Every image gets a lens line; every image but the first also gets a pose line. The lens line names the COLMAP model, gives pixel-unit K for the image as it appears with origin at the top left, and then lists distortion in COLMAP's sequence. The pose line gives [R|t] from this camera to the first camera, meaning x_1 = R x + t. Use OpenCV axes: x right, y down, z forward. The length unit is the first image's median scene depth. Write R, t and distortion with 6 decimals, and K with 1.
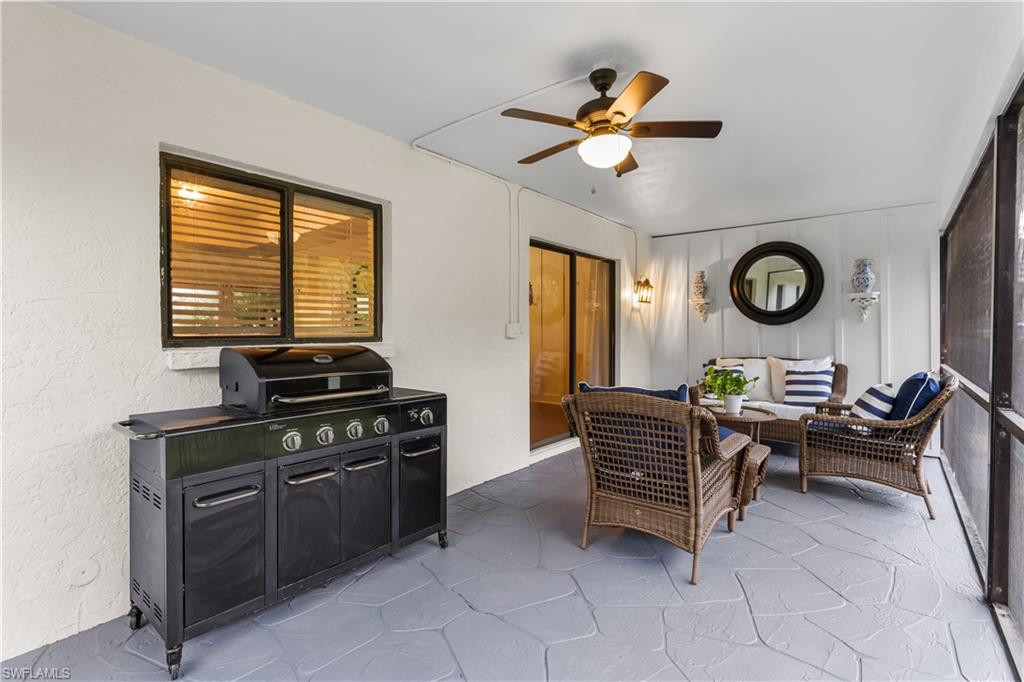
lens RADIAL K [[471.9, 0, 519.0], [0, 471.9, 335.3], [0, 0, 1]] dist [-0.000090, 0.000011]
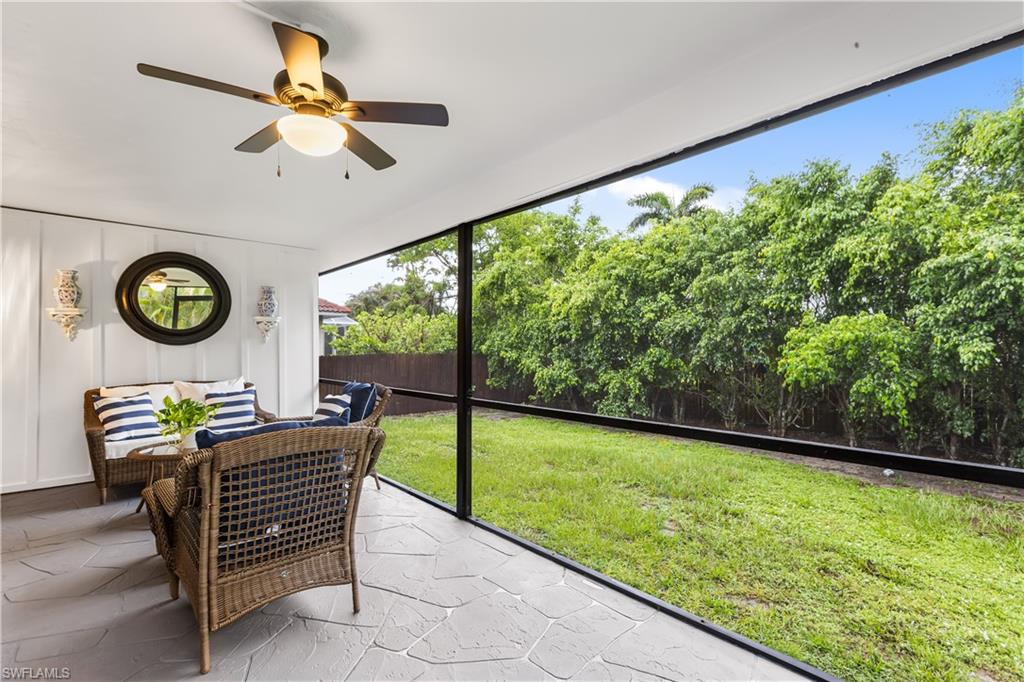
lens RADIAL K [[471.9, 0, 519.0], [0, 471.9, 335.3], [0, 0, 1]] dist [-0.000090, 0.000011]
pose [[0.163186, 0.028669, 0.986179, -0.258617], [0.012046, 0.999445, -0.031048, -0.005257], [-0.986522, 0.016946, 0.162750, 0.234509]]
